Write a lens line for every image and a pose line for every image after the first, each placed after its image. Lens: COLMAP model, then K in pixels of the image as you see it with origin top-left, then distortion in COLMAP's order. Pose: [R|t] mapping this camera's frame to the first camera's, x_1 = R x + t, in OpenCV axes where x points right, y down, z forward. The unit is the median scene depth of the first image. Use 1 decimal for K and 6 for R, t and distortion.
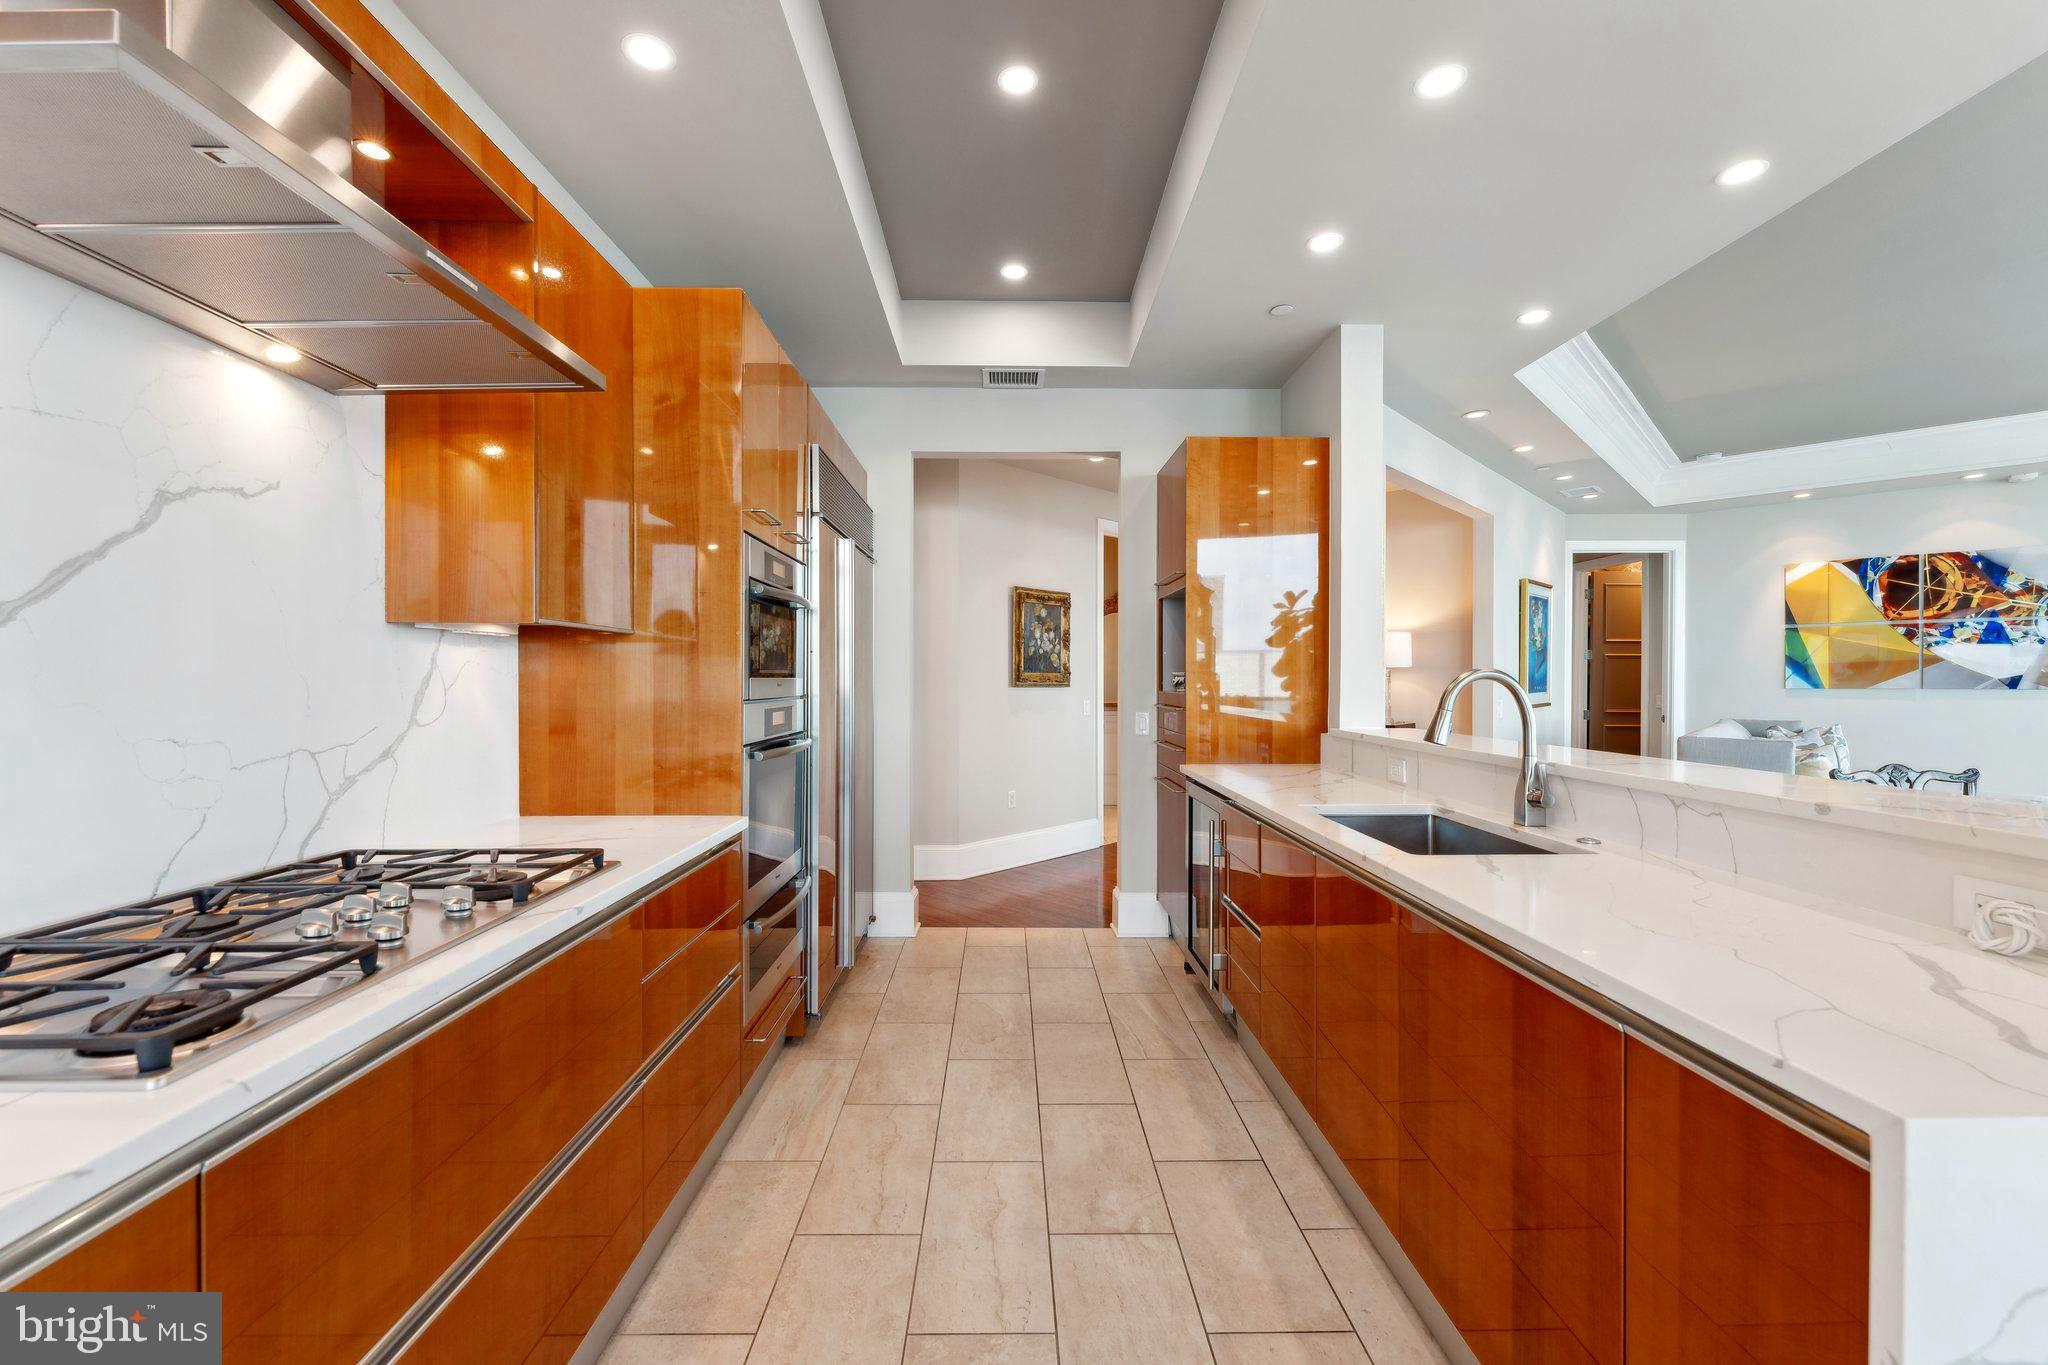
lens RADIAL K [[836.0, 0, 1015.5], [0, 836.0, 685.6], [0, 0, 1]] dist [0.001112, -0.000115]
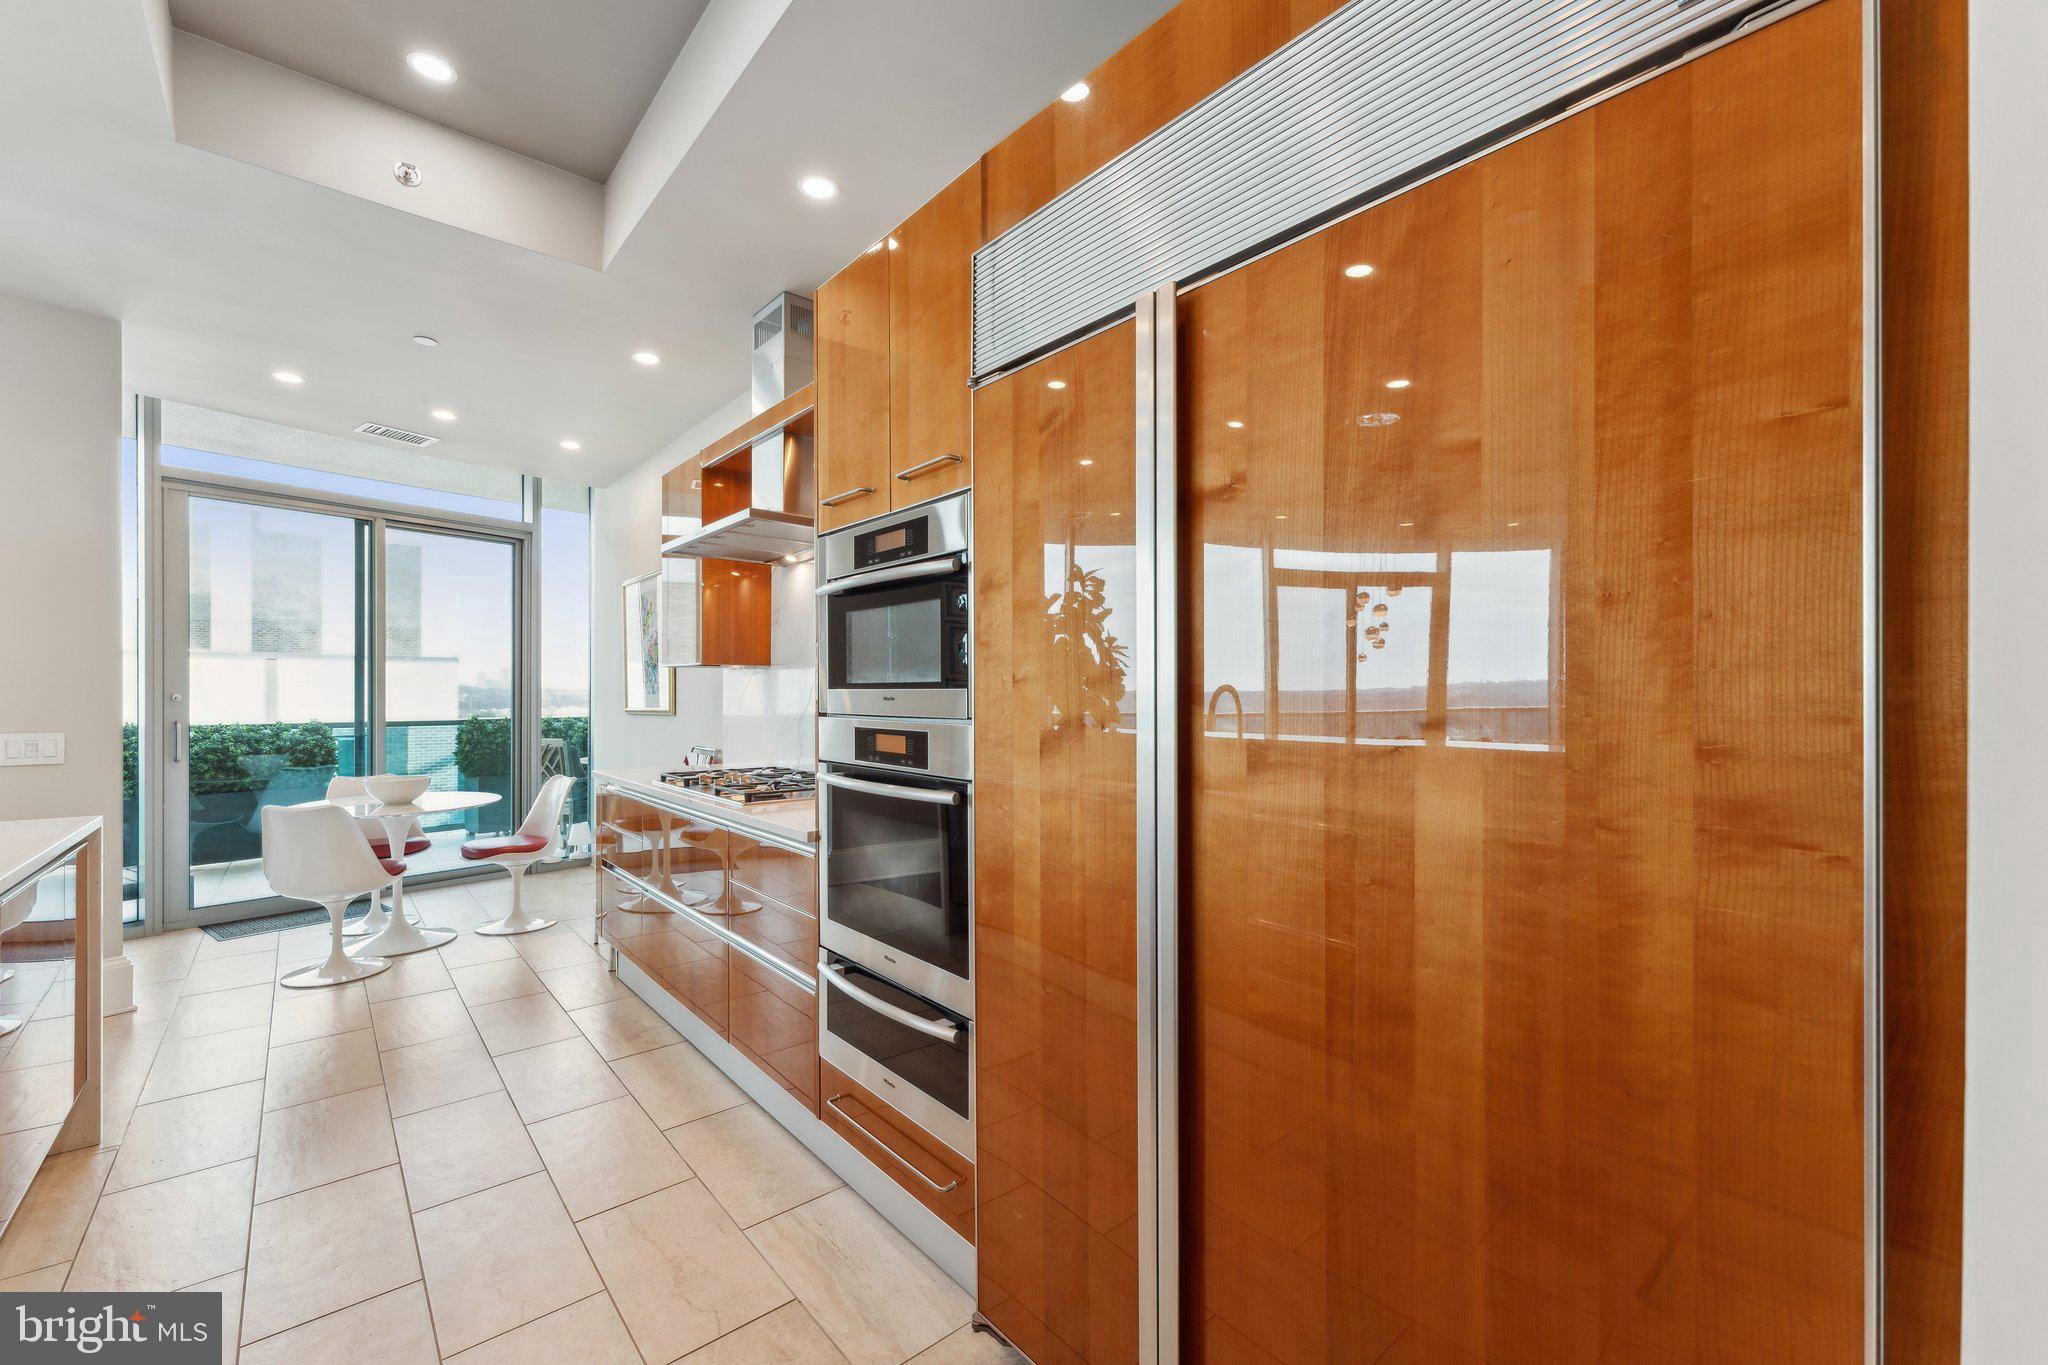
lens RADIAL K [[834.4, 0, 1033.4], [0, 834.4, 695.1], [0, 0, 1]] dist [-0.000243, -0.000017]
pose [[-0.759614, -0.000283, -0.650374, 0.064764], [-0.004806, 0.999975, 0.005178, -0.005252], [0.650356, 0.007059, -0.759597, 1.125433]]
